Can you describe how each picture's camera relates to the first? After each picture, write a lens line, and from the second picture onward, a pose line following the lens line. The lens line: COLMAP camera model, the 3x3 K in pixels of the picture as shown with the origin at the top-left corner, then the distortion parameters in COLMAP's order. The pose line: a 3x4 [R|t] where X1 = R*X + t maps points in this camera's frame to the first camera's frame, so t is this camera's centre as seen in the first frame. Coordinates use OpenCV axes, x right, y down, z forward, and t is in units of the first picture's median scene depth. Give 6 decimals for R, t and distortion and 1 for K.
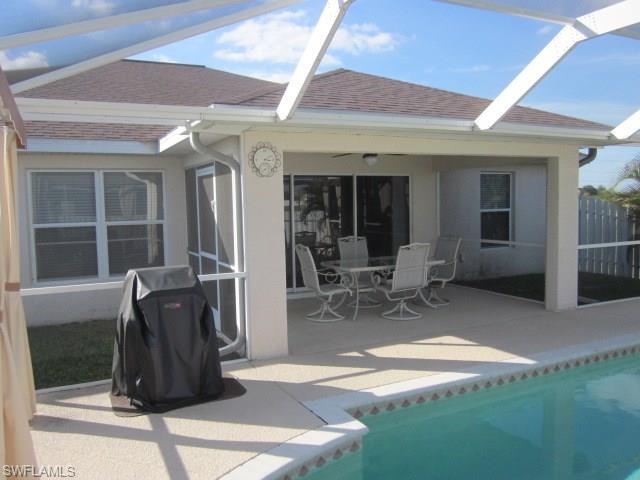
lens RADIAL K [[532.1, 0, 320.0], [0, 532.1, 240.0], [0, 0, 1]] dist [-0.034522, -0.003168]
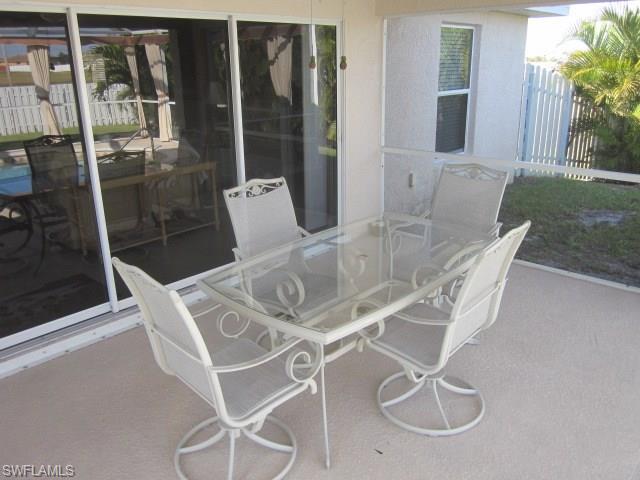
lens RADIAL K [[532.1, 0, 320.0], [0, 532.1, 240.0], [0, 0, 1]] dist [-0.034522, -0.003168]
pose [[0.936054, -0.106765, 0.335268, -0.025092], [0.021161, 0.968210, 0.249241, -0.046130], [-0.351220, -0.226208, 0.908556, 0.467756]]
